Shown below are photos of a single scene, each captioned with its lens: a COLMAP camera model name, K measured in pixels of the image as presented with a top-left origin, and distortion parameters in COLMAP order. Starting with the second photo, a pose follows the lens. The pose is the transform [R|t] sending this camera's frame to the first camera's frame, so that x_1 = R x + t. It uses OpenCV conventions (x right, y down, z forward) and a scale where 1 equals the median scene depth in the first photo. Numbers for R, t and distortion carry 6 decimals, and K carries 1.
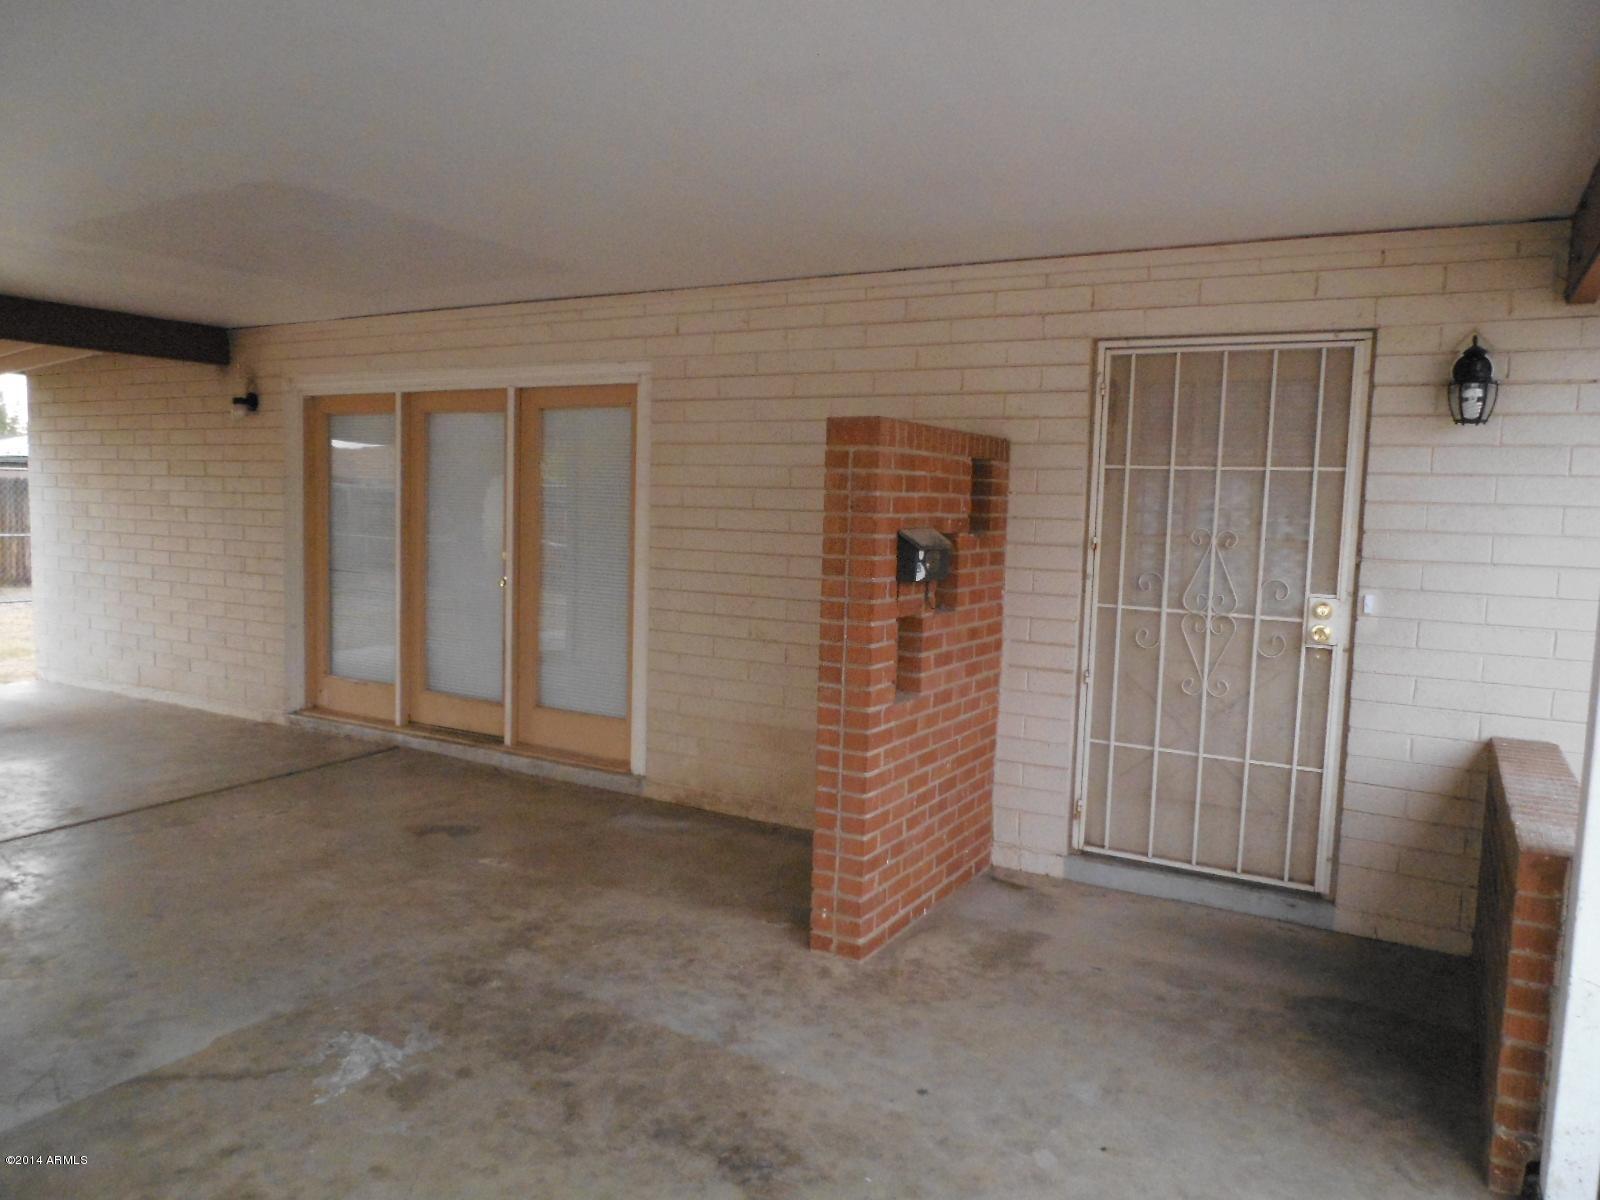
lens RADIAL K [[1126.4, 0, 802.2], [0, 1126.4, 602.5], [0, 0, 1]] dist [-0.017916, 0.009609]
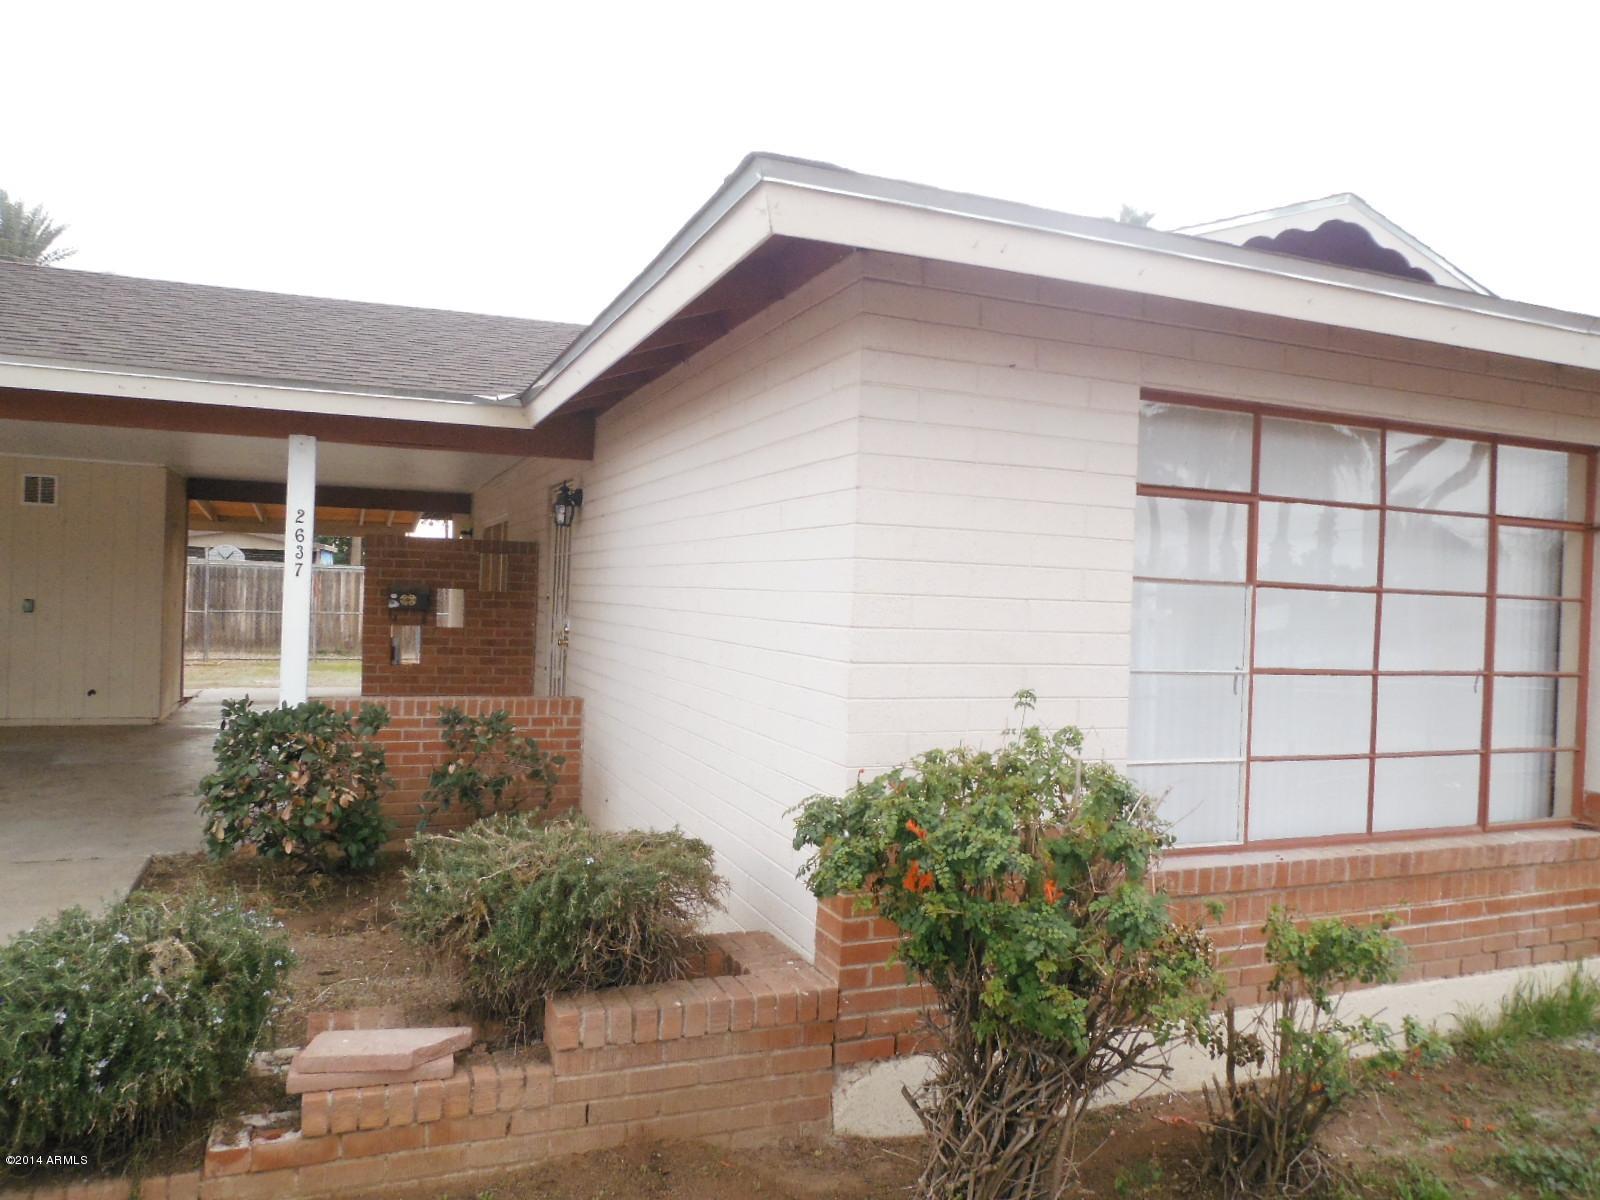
lens RADIAL K [[1126.4, 0, 802.2], [0, 1126.4, 602.5], [0, 0, 1]] dist [-0.017916, 0.009609]
pose [[0.790364, 0.004245, -0.612623, 1.160424], [-0.066991, 0.994579, -0.079535, 0.050829], [0.608964, 0.103902, 0.786364, -0.129700]]
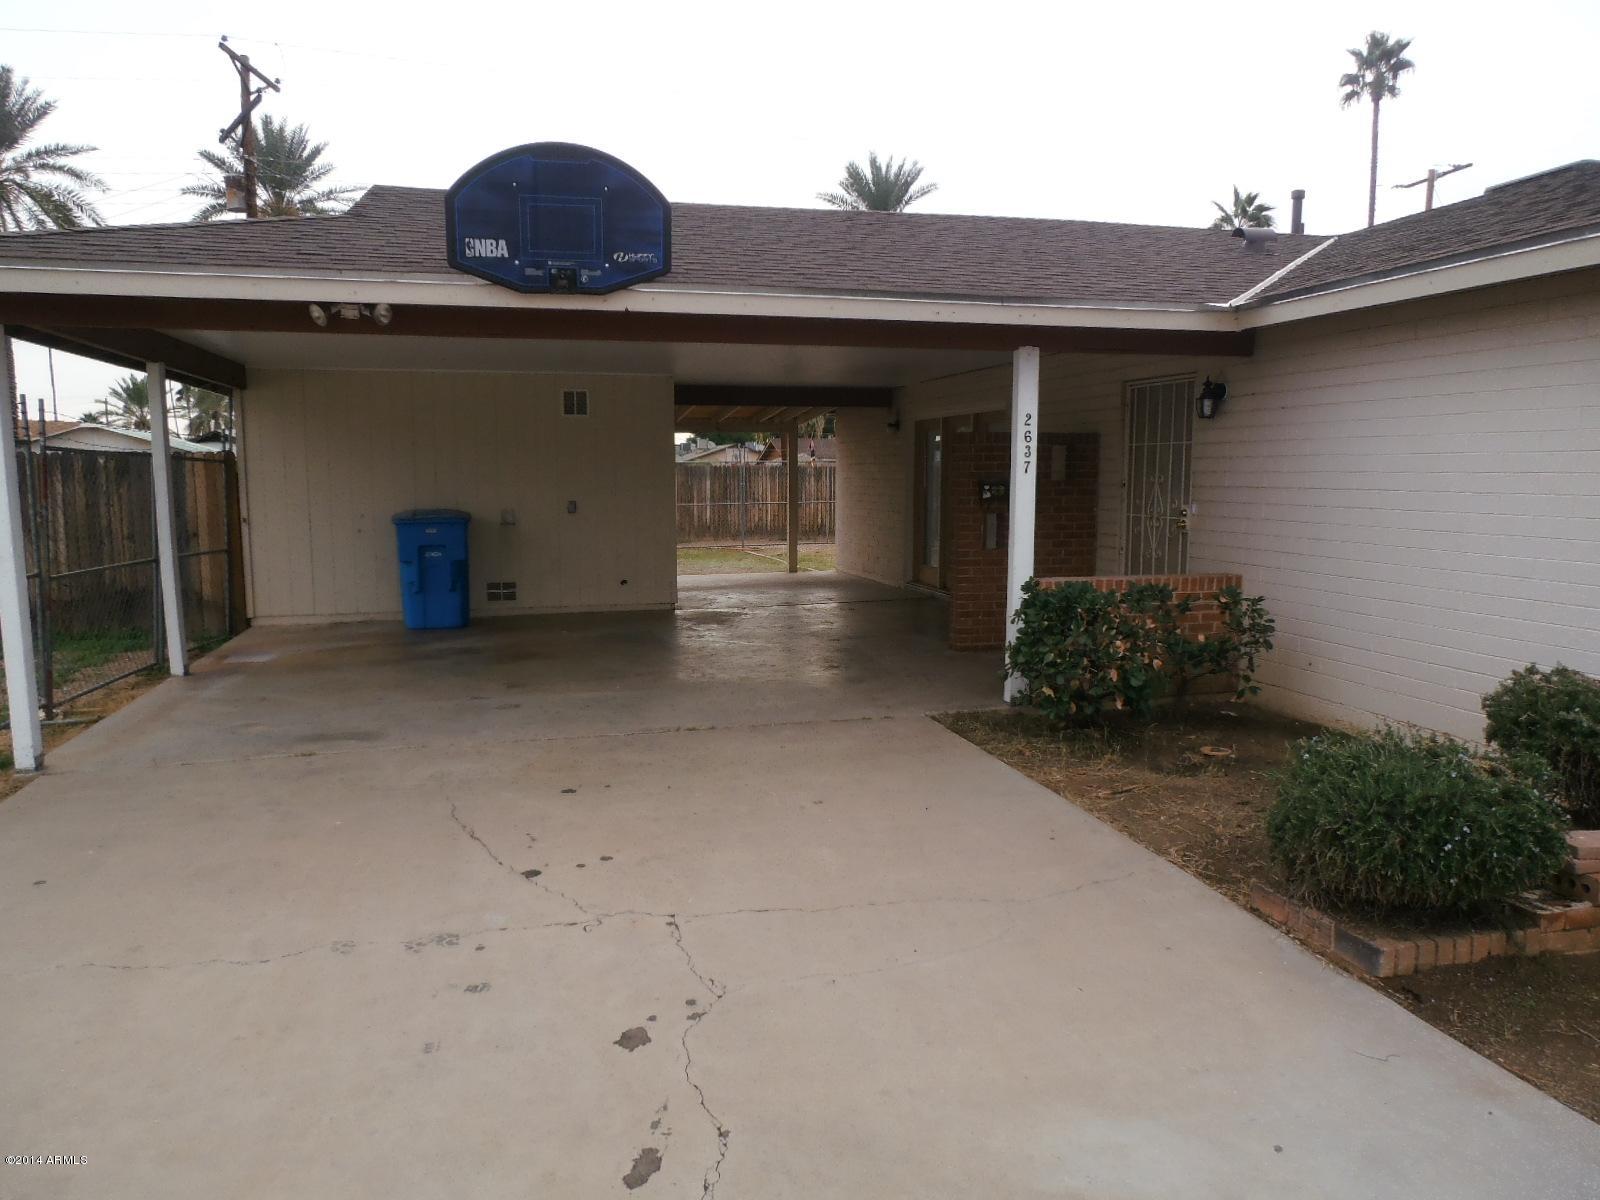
lens RADIAL K [[1126.4, 0, 802.2], [0, 1126.4, 602.5], [0, 0, 1]] dist [-0.017916, 0.009609]
pose [[0.700396, 0.055375, -0.711603, 0.875056], [-0.043739, 0.998442, 0.034646, 0.077271], [0.712413, 0.006859, 0.701727, -0.546189]]
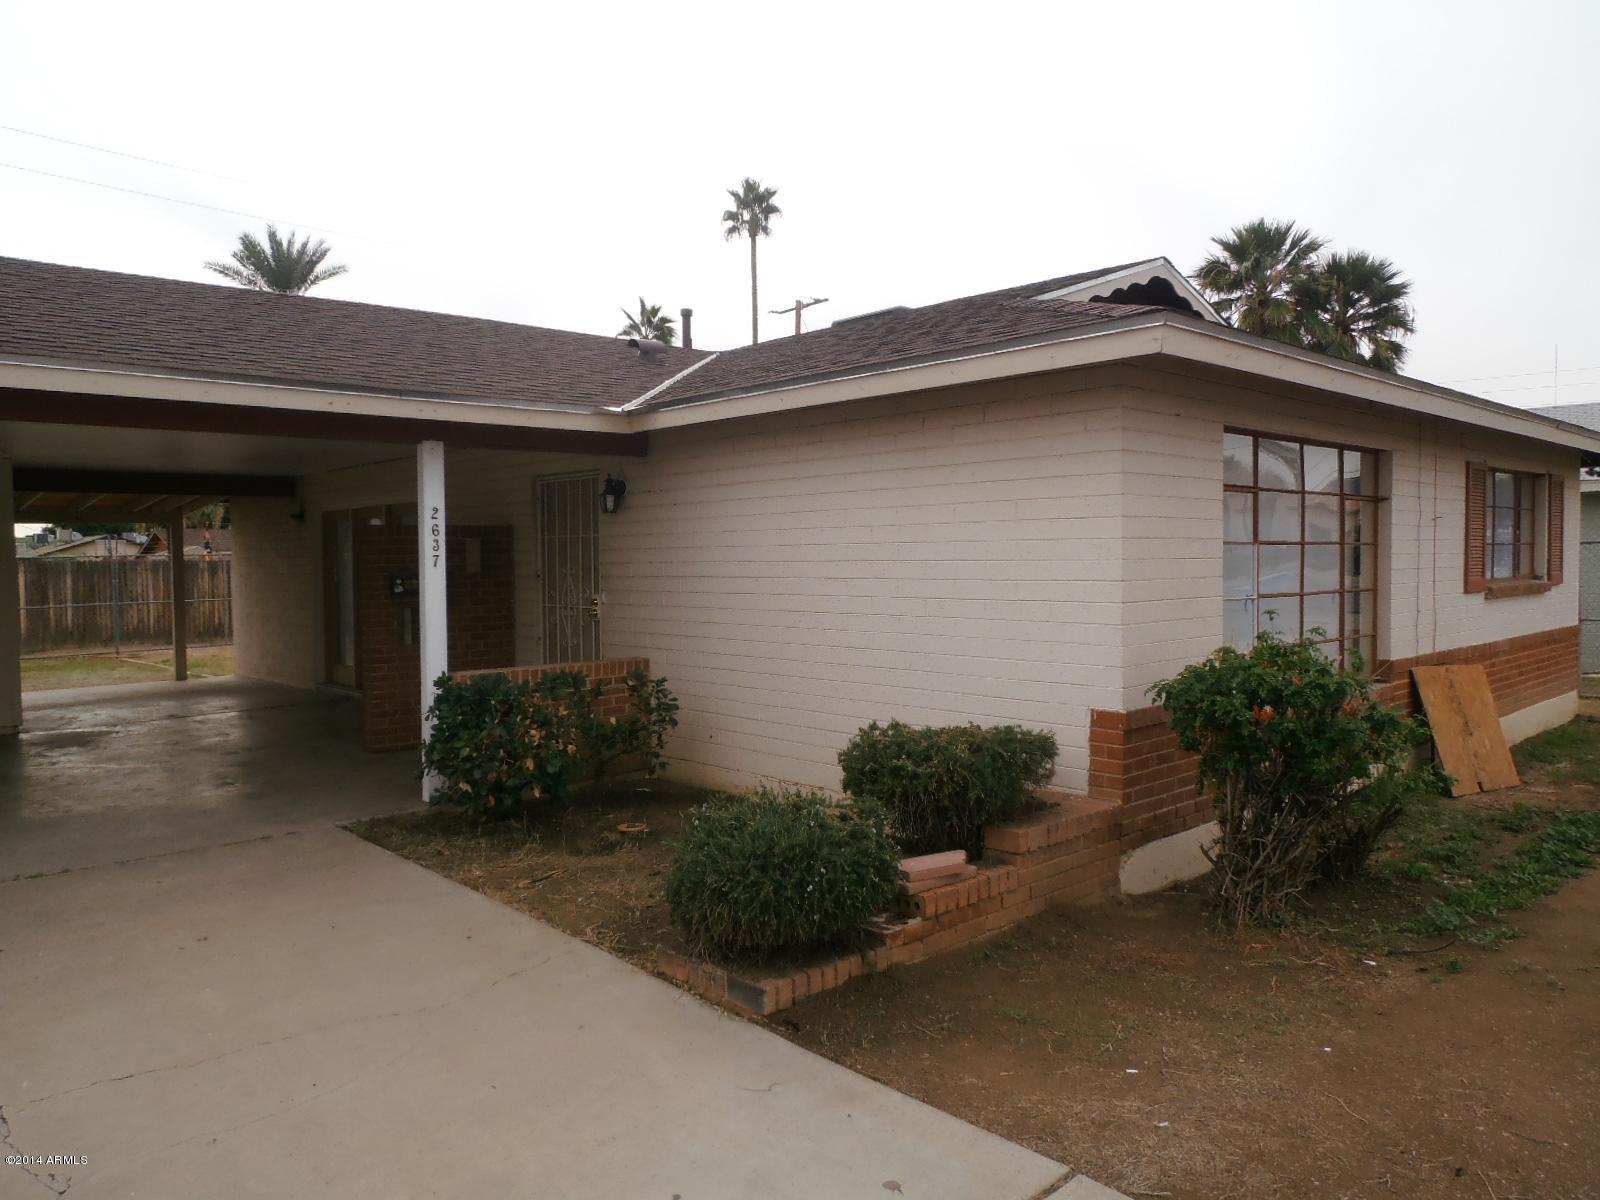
lens RADIAL K [[1126.4, 0, 802.2], [0, 1126.4, 602.5], [0, 0, 1]] dist [-0.017916, 0.009609]
pose [[0.954255, -0.026234, -0.297841, 0.898650], [0.010961, 0.998543, -0.052833, 0.075261], [0.298793, 0.047152, 0.953152, -0.546915]]
